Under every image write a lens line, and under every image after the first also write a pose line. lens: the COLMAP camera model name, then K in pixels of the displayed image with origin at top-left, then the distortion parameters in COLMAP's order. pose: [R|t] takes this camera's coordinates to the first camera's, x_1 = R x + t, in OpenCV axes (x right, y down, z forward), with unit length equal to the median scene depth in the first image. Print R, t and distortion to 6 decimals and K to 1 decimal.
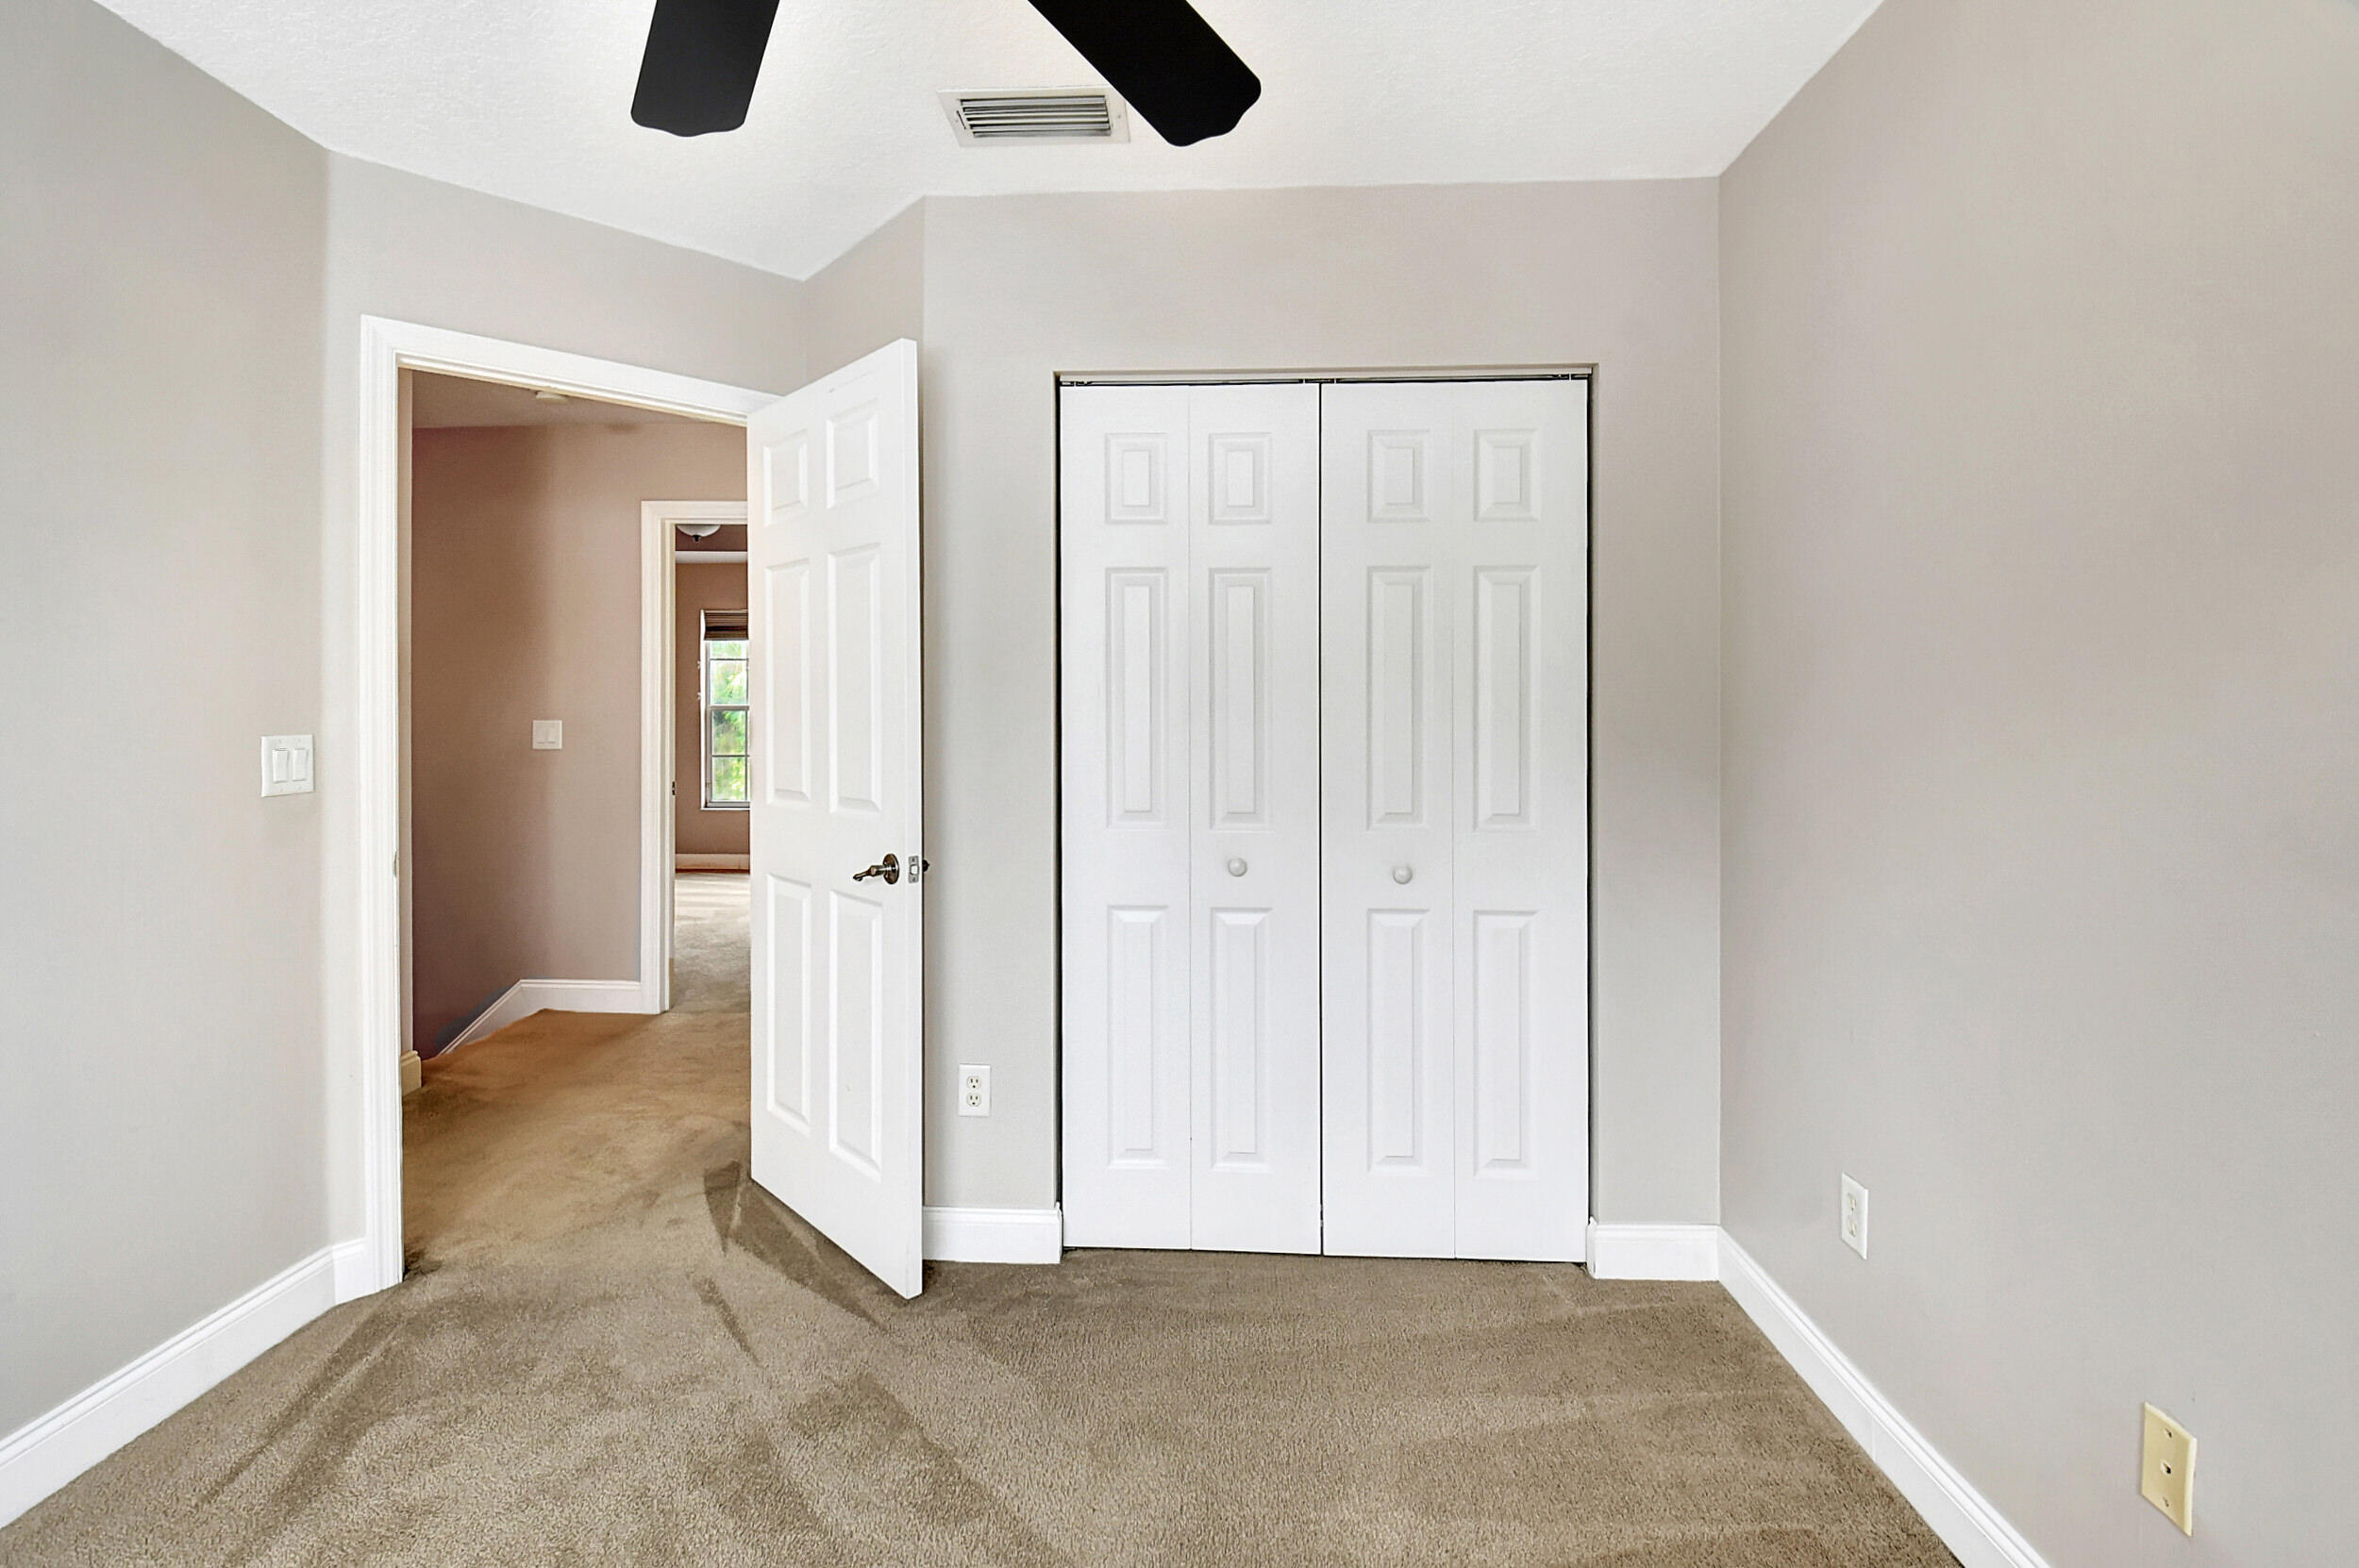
lens RADIAL K [[1071.1, 0, 1180.2], [0, 1071.1, 735.3], [0, 0, 1]] dist [-0.001273, -0.014900]
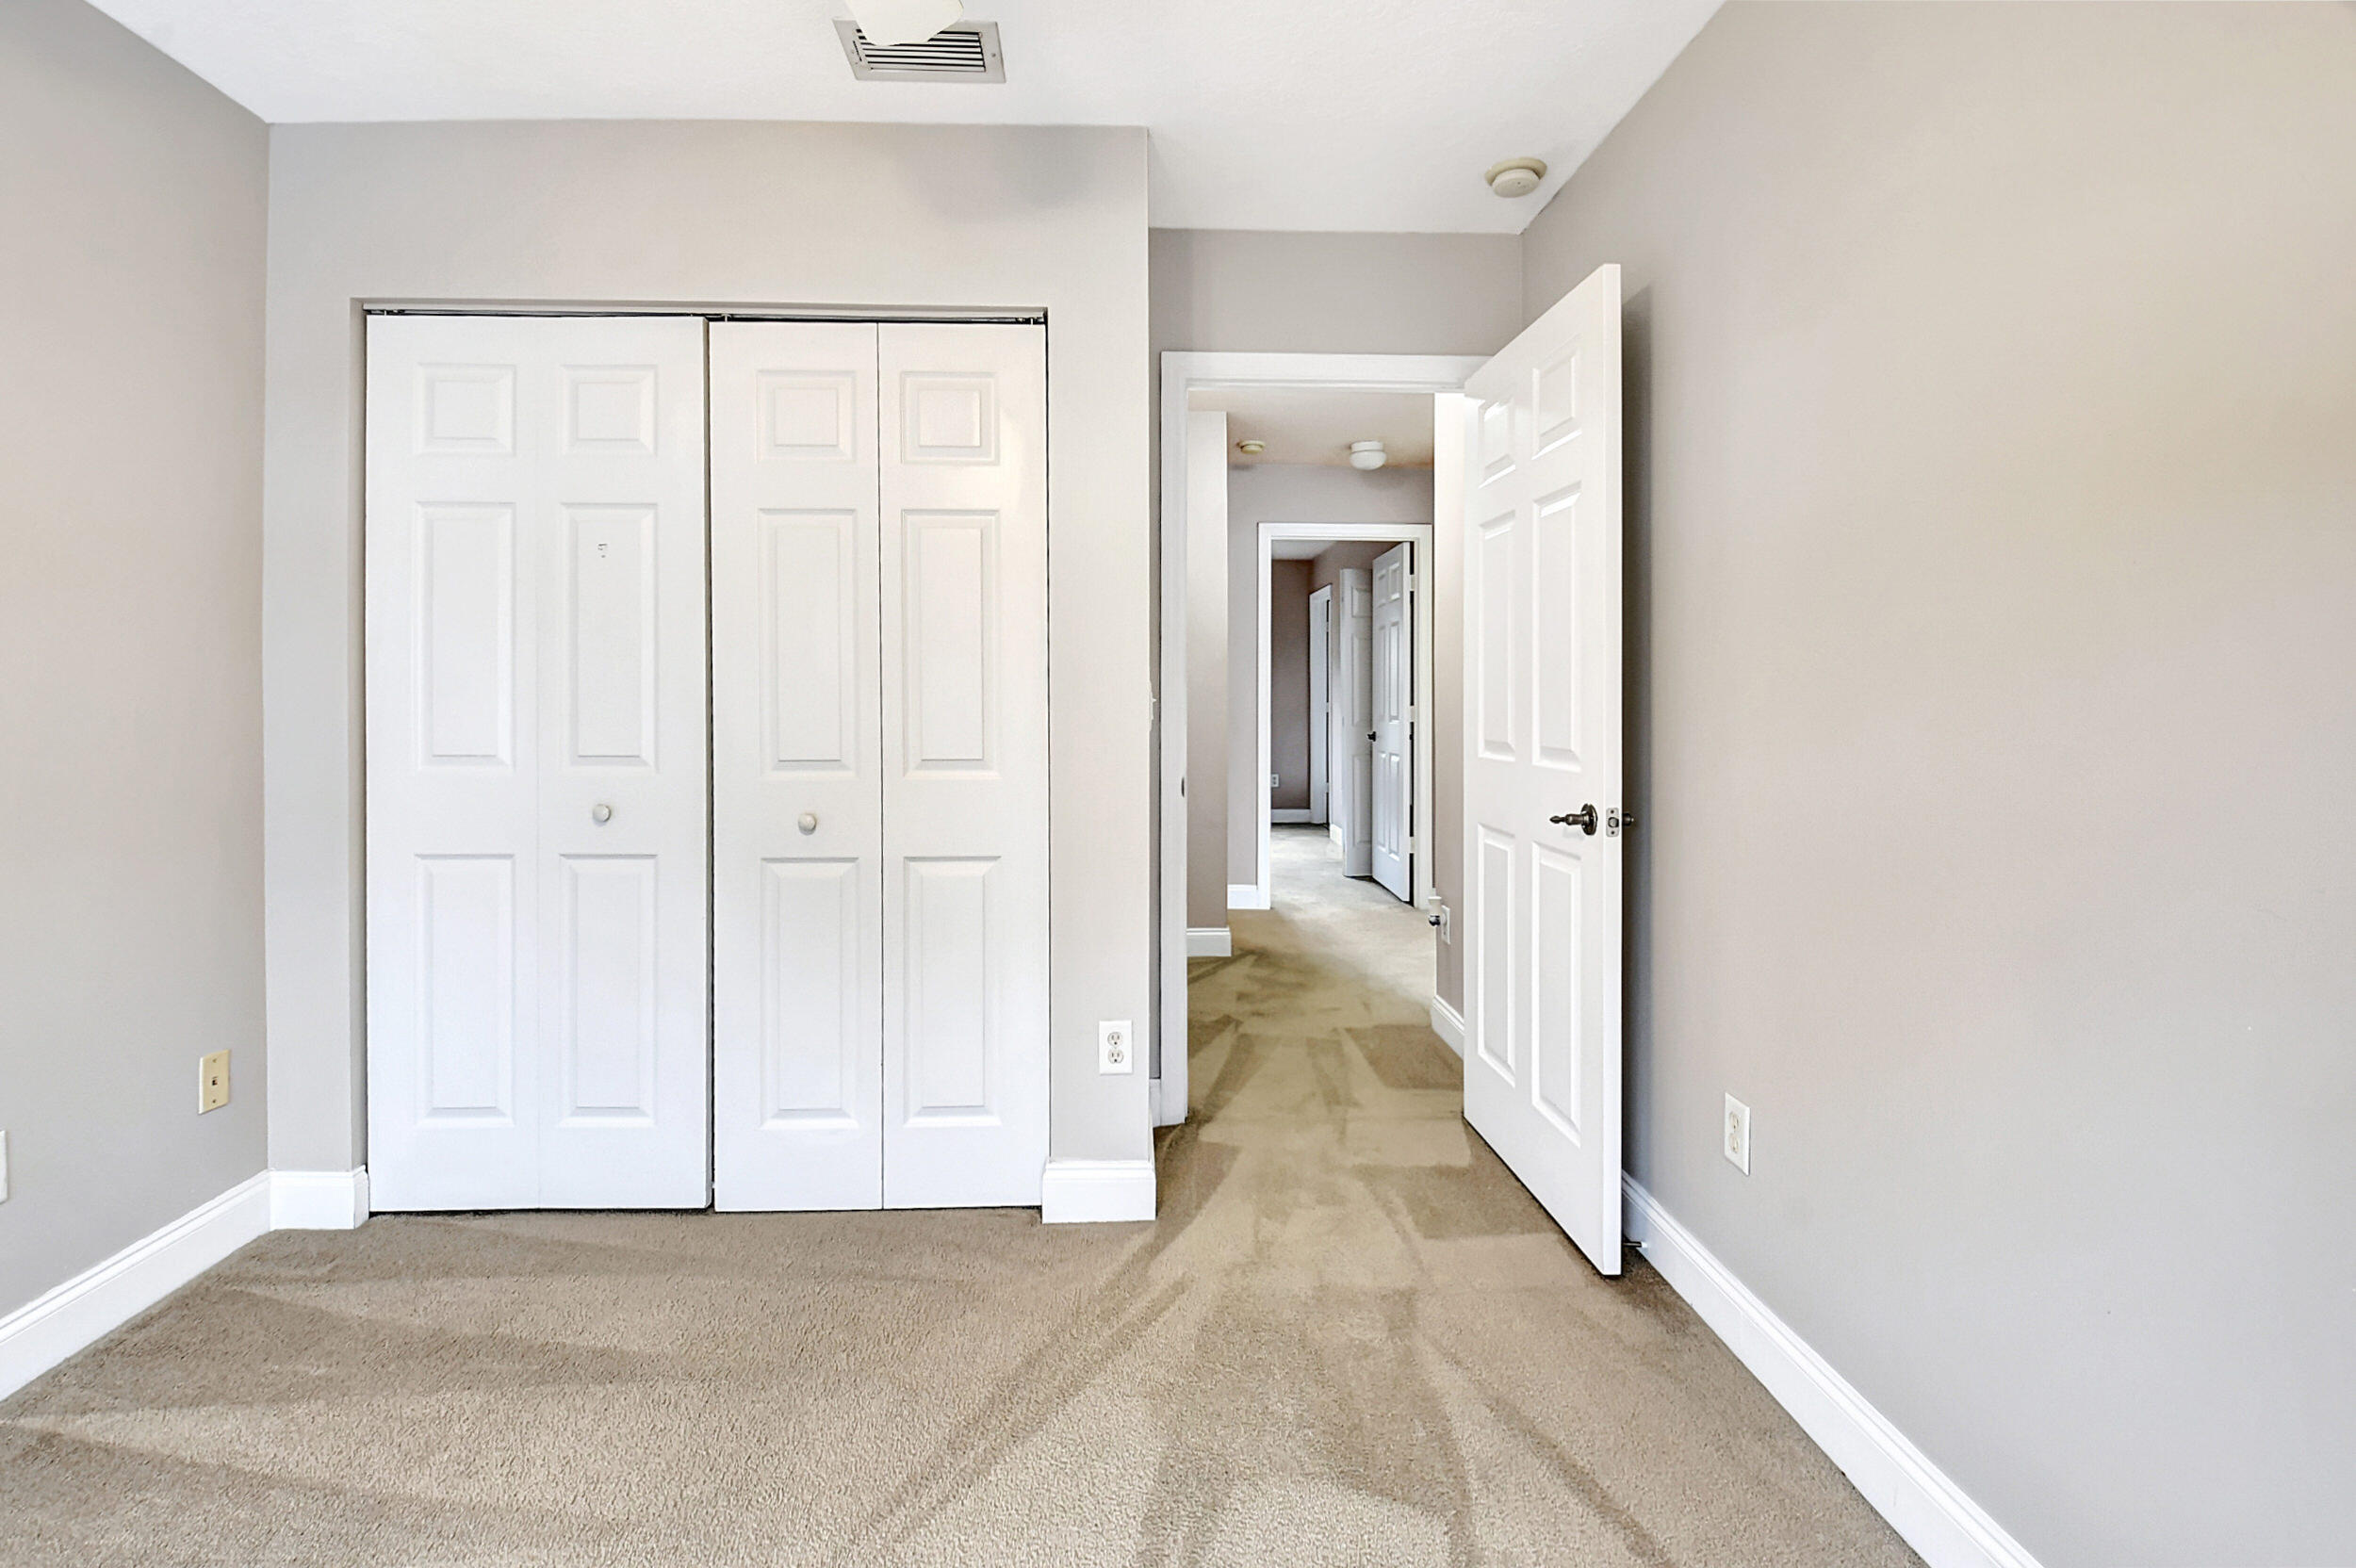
lens RADIAL K [[1080.2, 0, 1173.2], [0, 1080.2, 690.6], [0, 0, 1]] dist [-0.000106, -0.014588]
pose [[0.995861, -0.001435, 0.090880, 0.420342], [0.001045, 0.999990, 0.004337, 0.005444], [-0.090886, -0.004224, 0.995852, -0.017354]]
